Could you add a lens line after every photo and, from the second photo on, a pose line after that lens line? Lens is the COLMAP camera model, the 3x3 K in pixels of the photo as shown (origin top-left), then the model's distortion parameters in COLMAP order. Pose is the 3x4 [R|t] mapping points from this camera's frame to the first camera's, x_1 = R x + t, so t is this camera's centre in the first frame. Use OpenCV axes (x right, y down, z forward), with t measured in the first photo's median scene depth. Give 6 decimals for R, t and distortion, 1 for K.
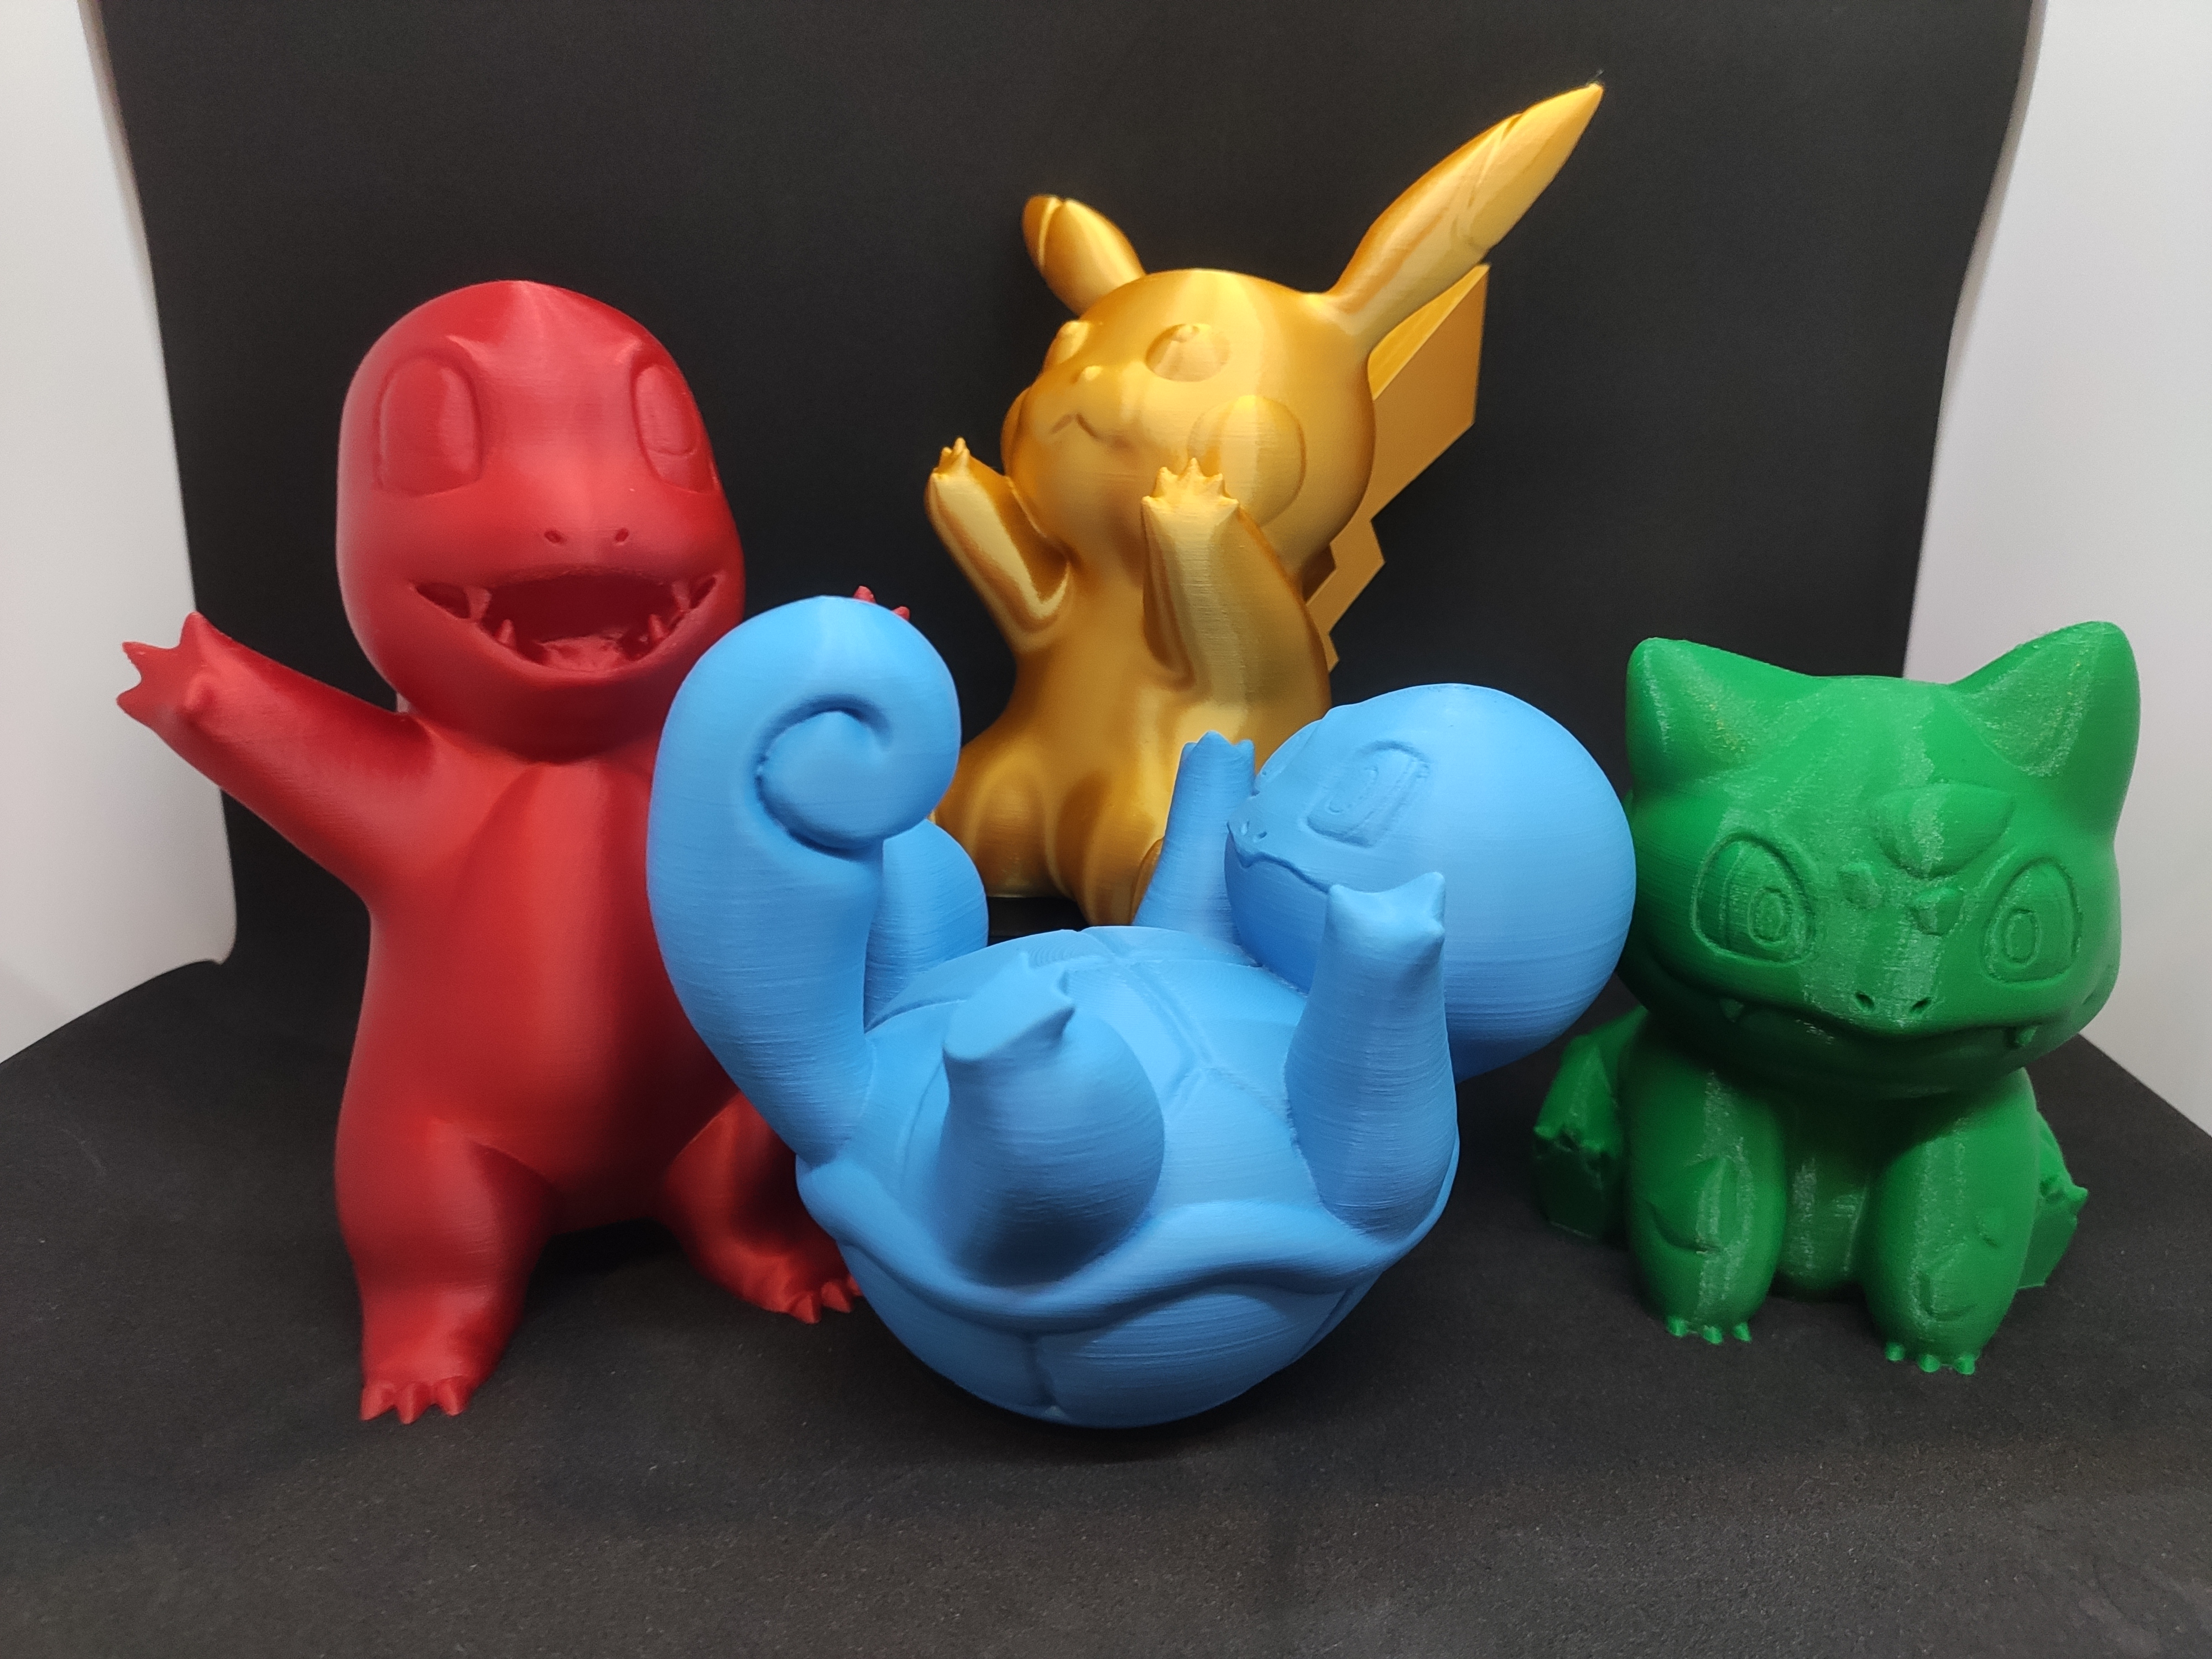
lens RADIAL K [[1700.4, 0, 1113.9], [0, 1700.4, 820.9], [0, 0, 1]] dist [-0.004304, -0.011656]
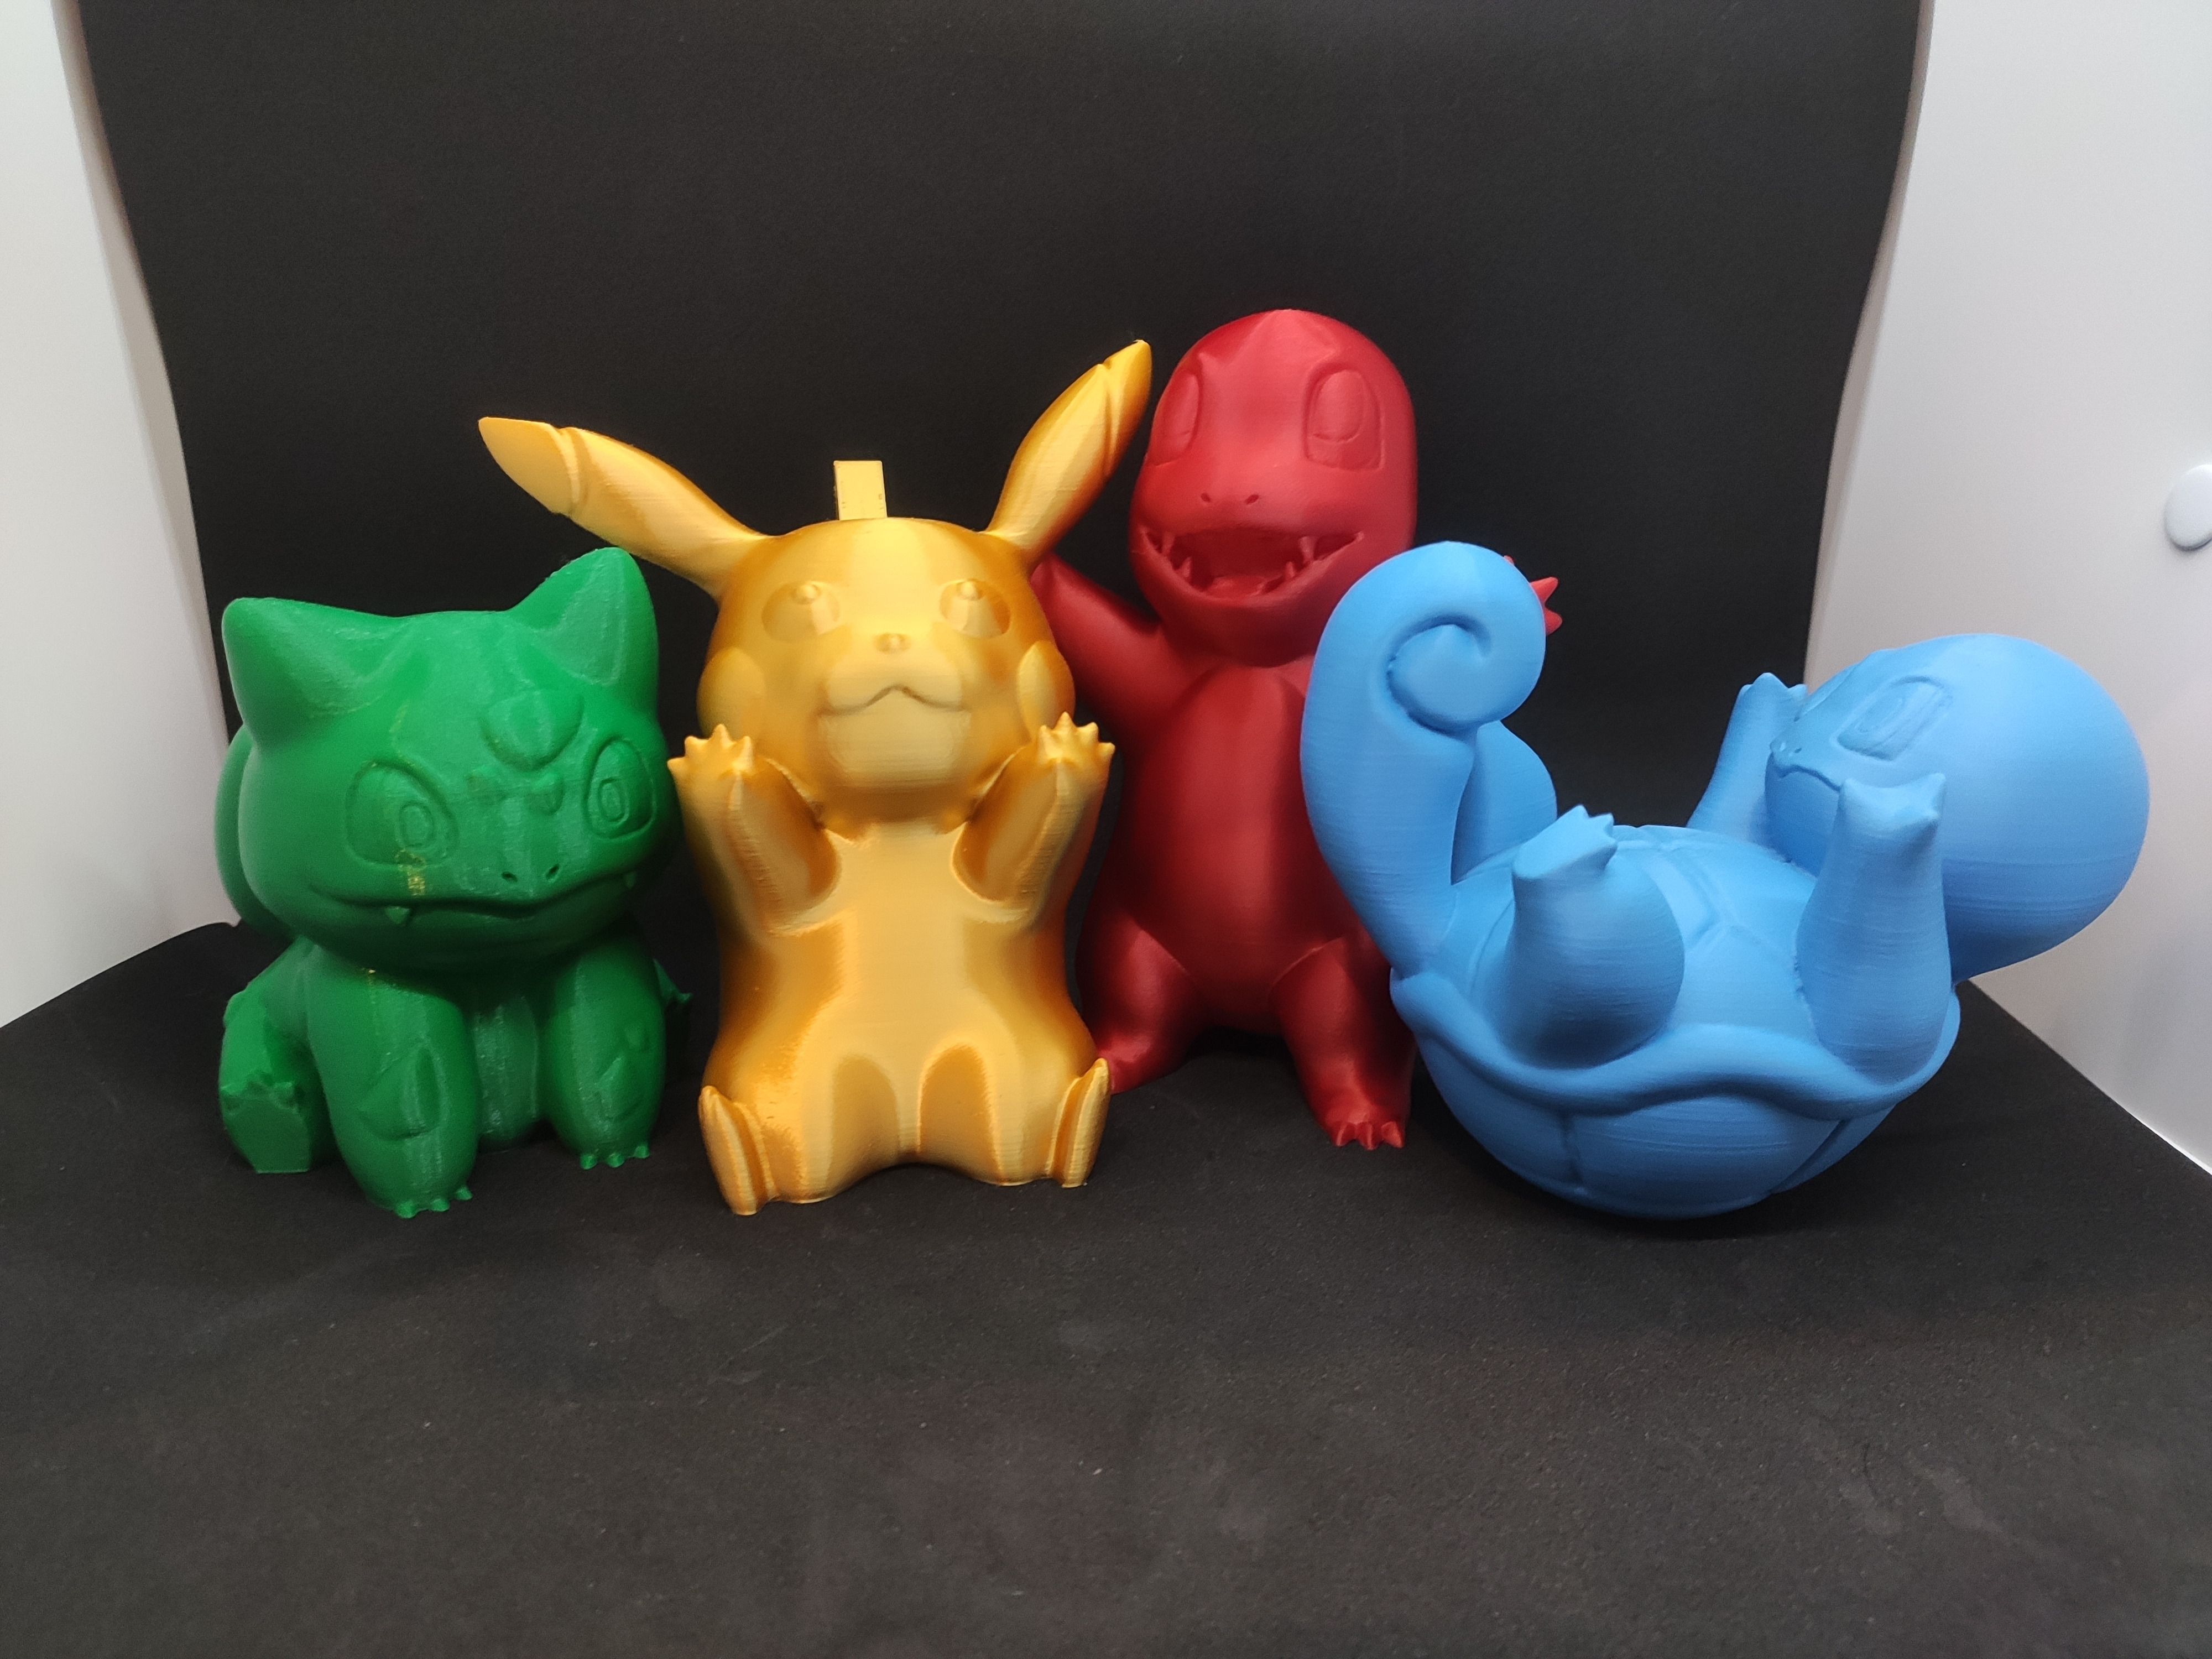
lens RADIAL K [[1700.4, 0, 1044.8], [0, 1700.4, 835.3], [0, 0, 1]] dist [-0.004304, -0.011656]
pose [[0.928314, 0.073624, -0.364435, 0.038975], [-0.071871, 0.997244, 0.018390, 0.093825], [0.364785, 0.009121, 0.931047, -0.348555]]
